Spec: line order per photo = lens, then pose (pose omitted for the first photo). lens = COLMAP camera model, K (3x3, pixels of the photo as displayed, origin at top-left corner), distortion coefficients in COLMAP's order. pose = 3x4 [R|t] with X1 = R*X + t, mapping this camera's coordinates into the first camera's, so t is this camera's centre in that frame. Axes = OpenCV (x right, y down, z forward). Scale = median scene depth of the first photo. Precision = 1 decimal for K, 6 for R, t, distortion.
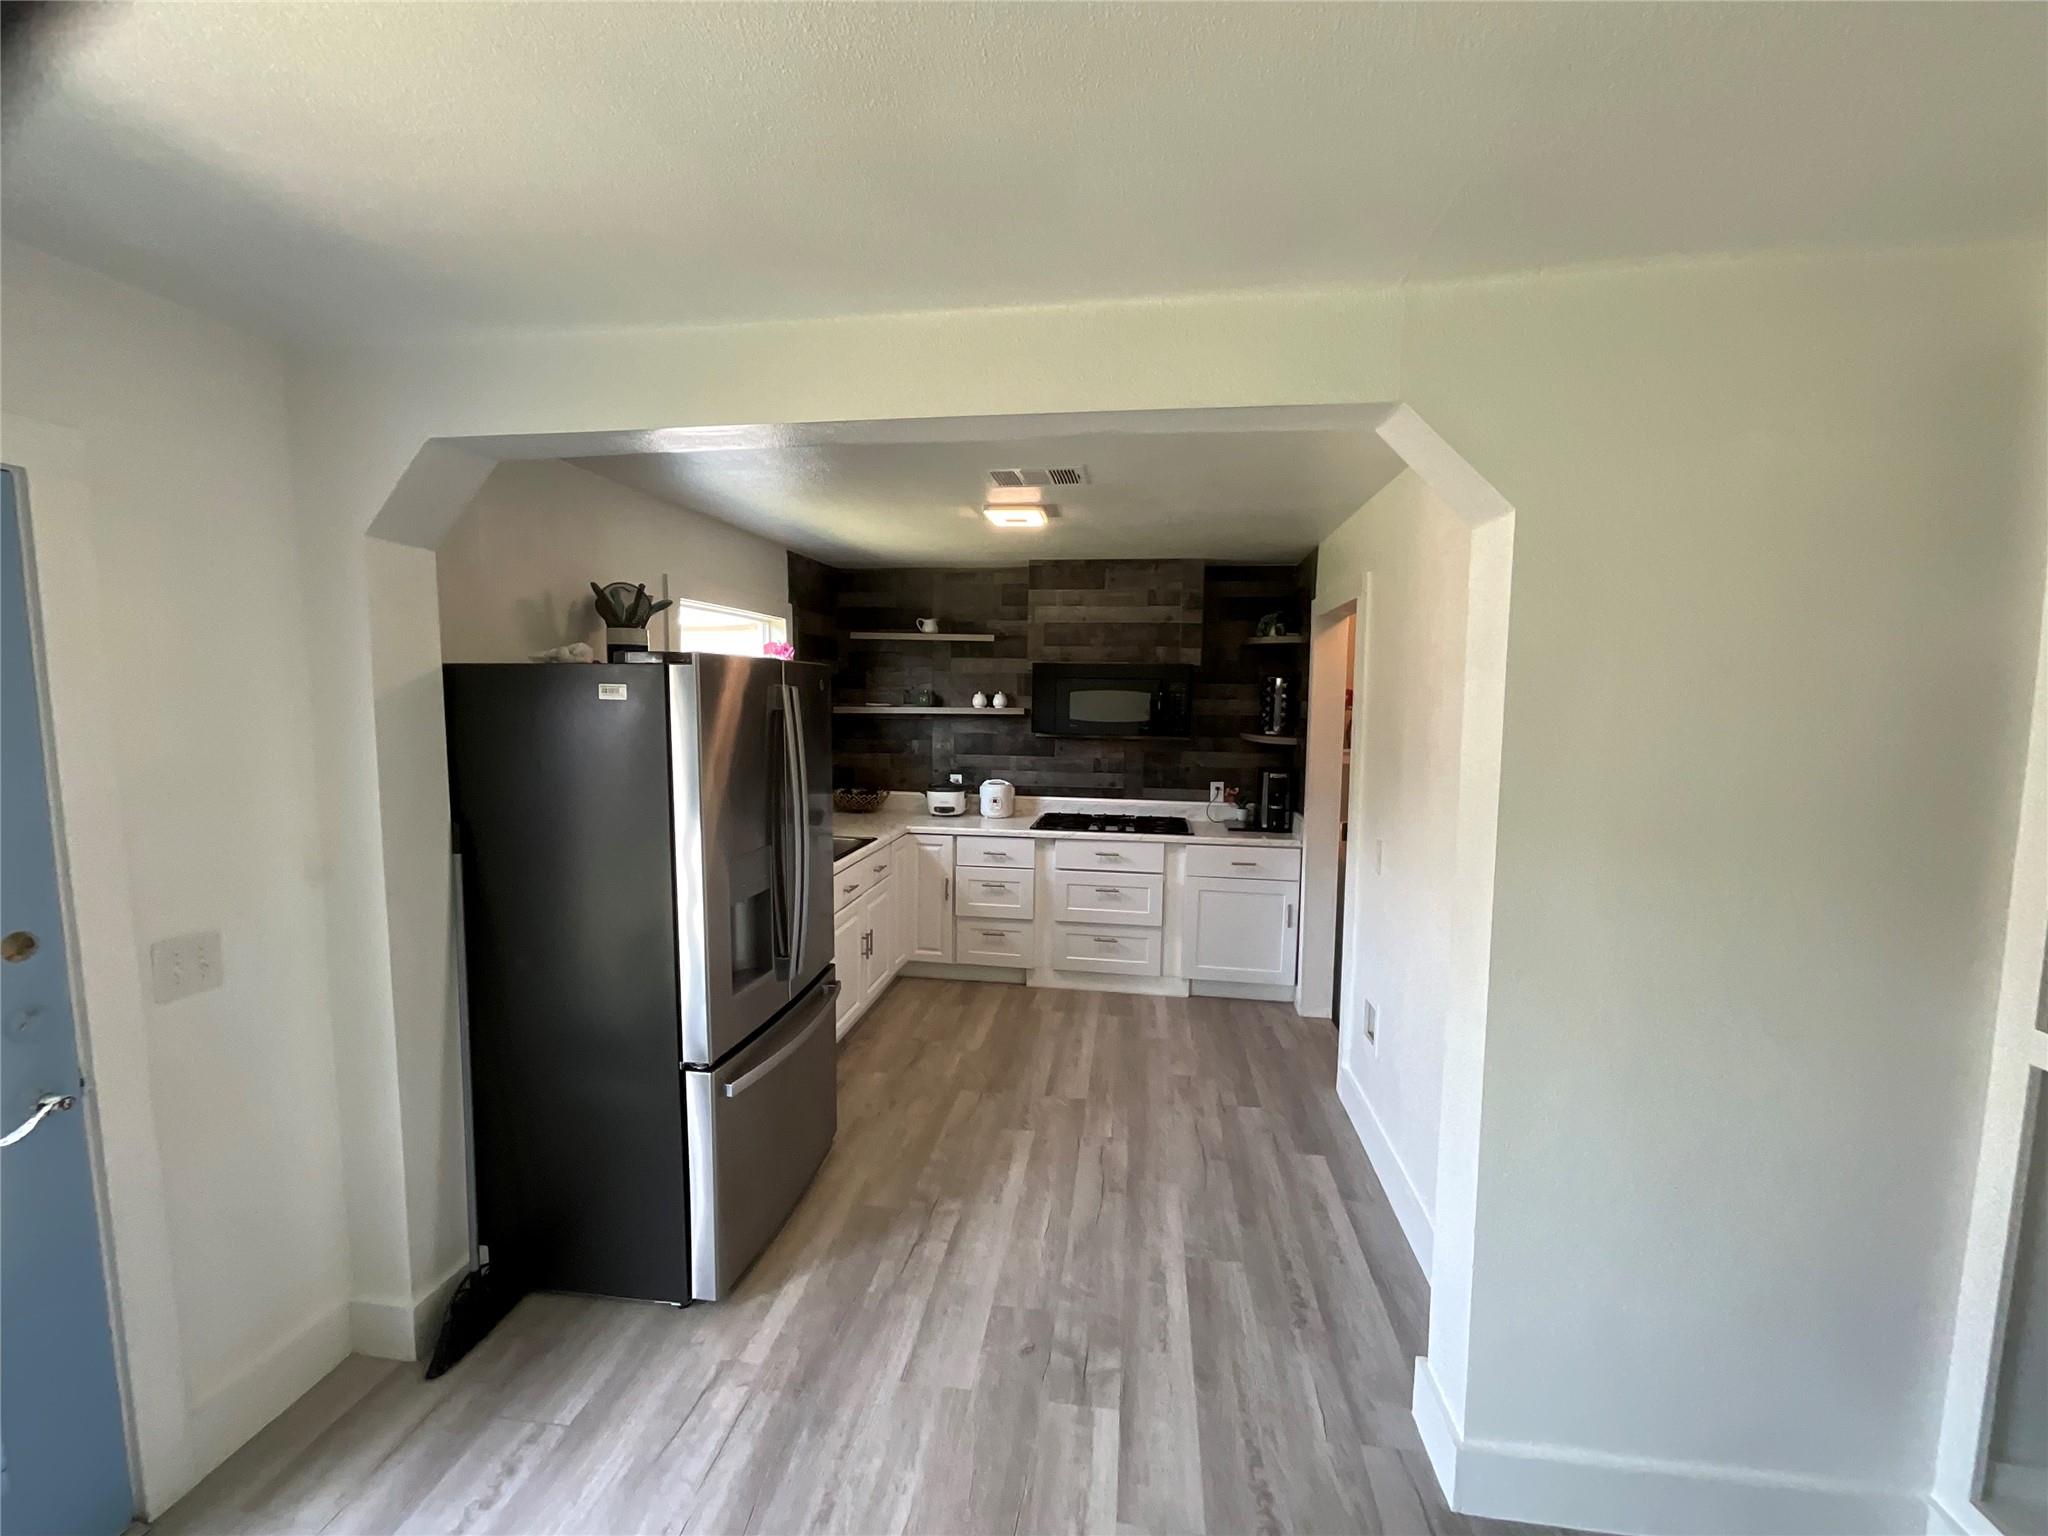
lens RADIAL K [[838.3, 0, 1024.0], [0, 838.3, 768.0], [0, 0, 1]] dist [-0.003757, 0.008601]
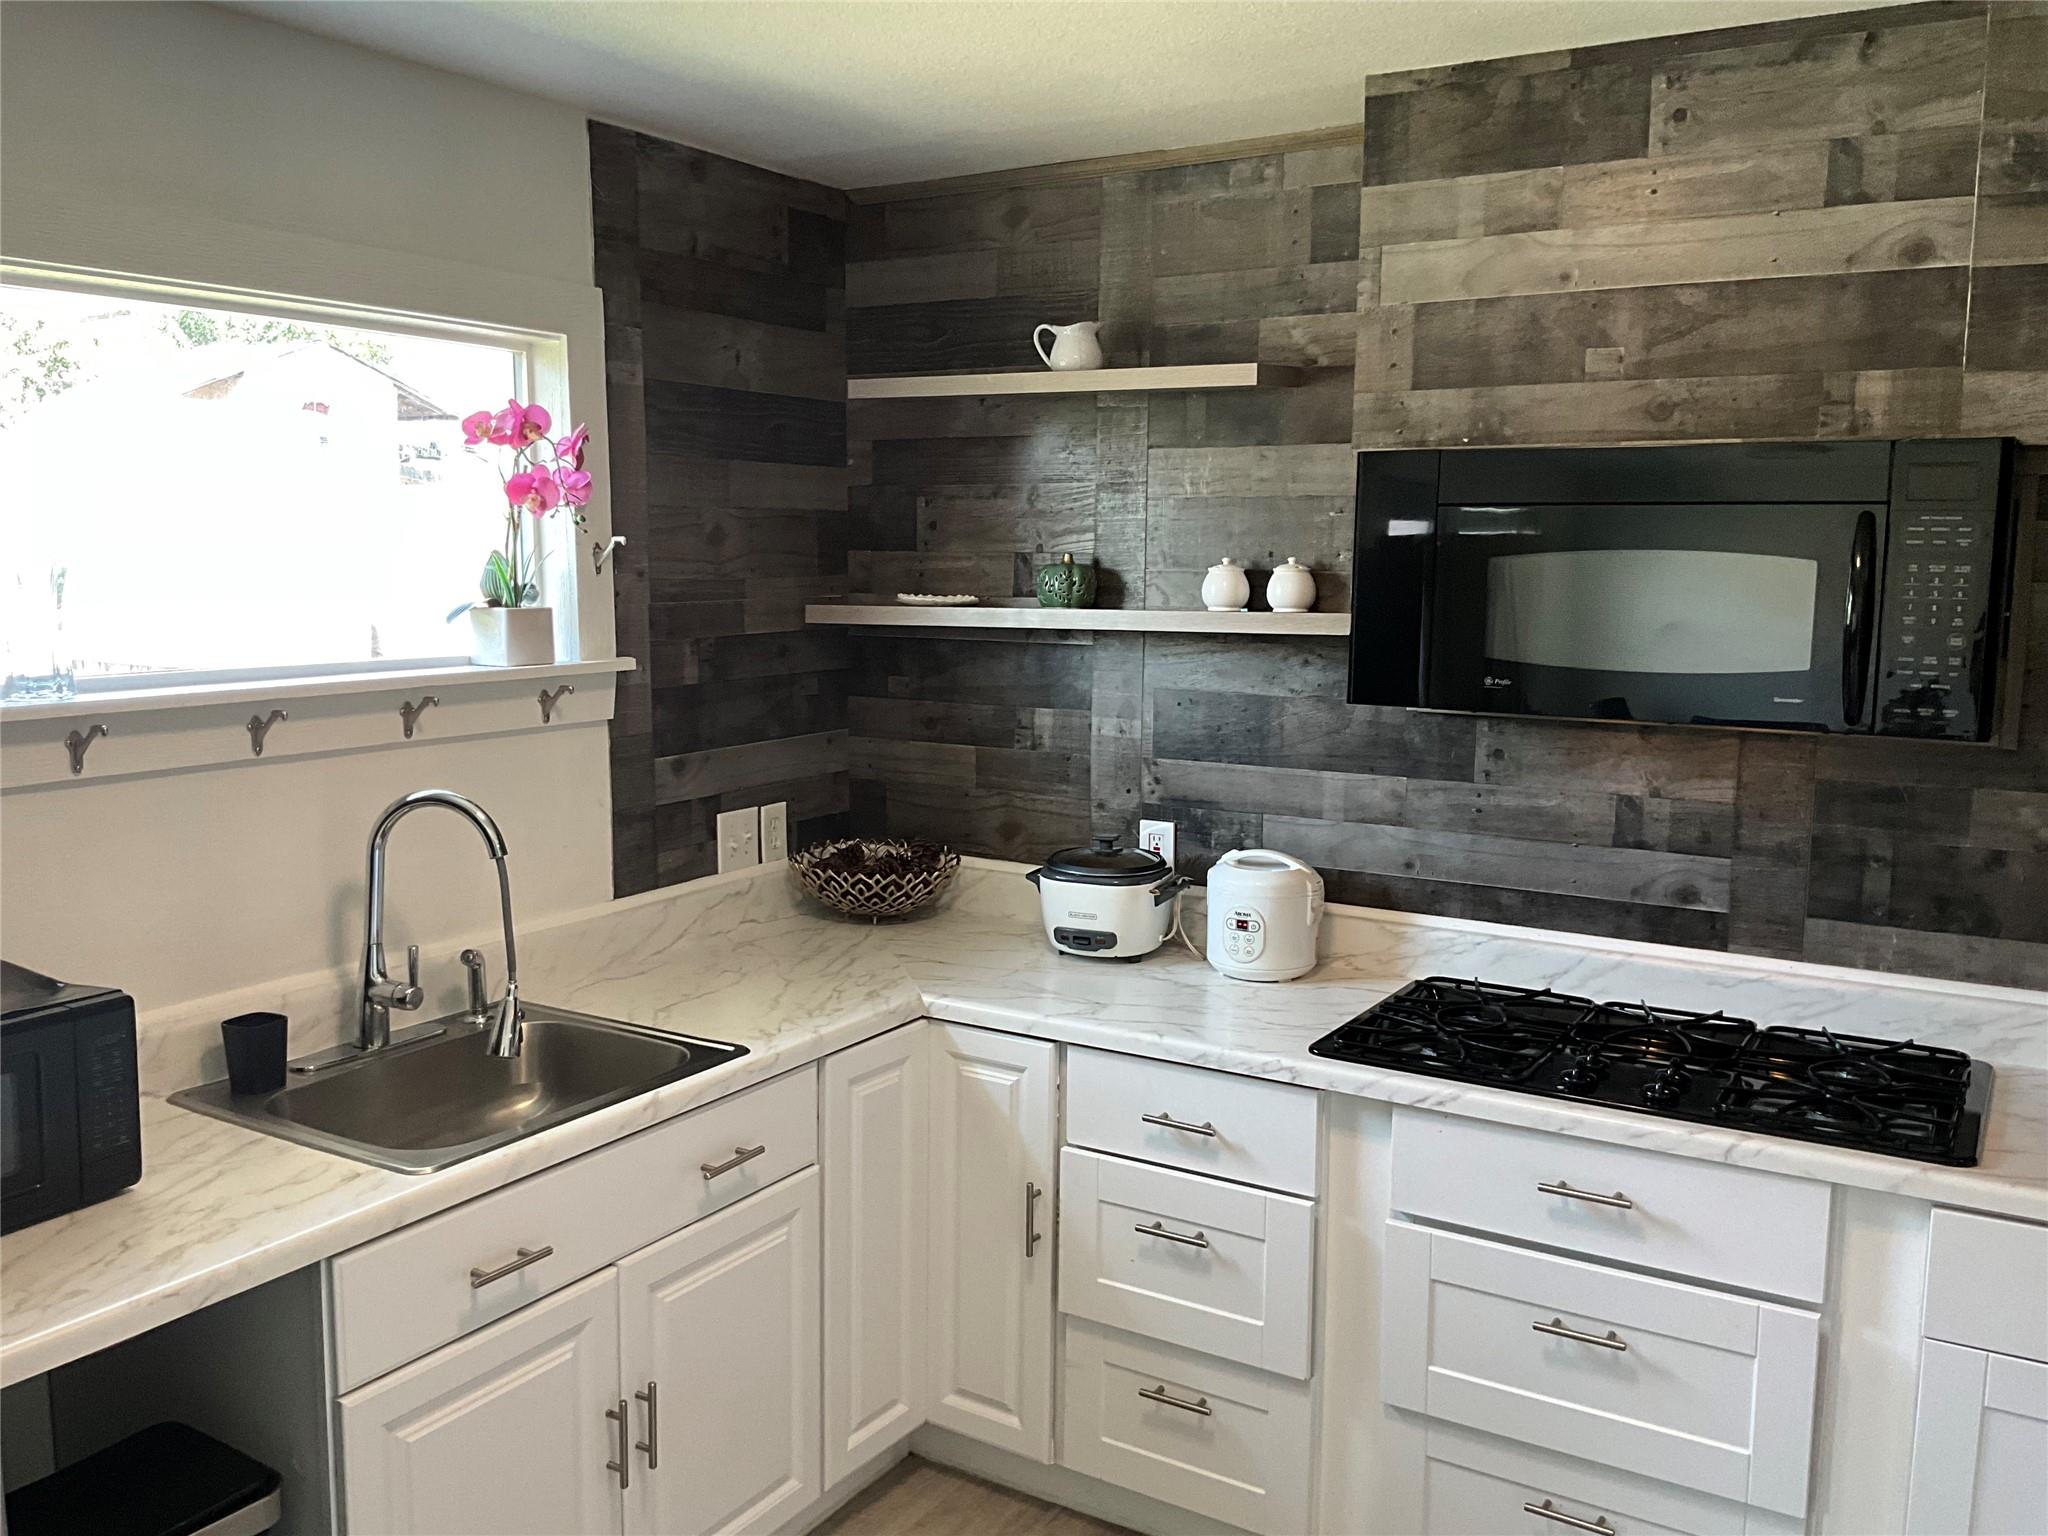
lens RADIAL K [[1692.2, 0, 1001.0], [0, 1692.2, 757.7], [0, 0, 1]] dist [0.123821, -0.278399]
pose [[0.914351, 0.043162, -0.402616, 0.133945], [-0.031589, 0.998876, 0.035342, -0.040584], [0.403689, -0.019597, 0.914686, 0.432519]]
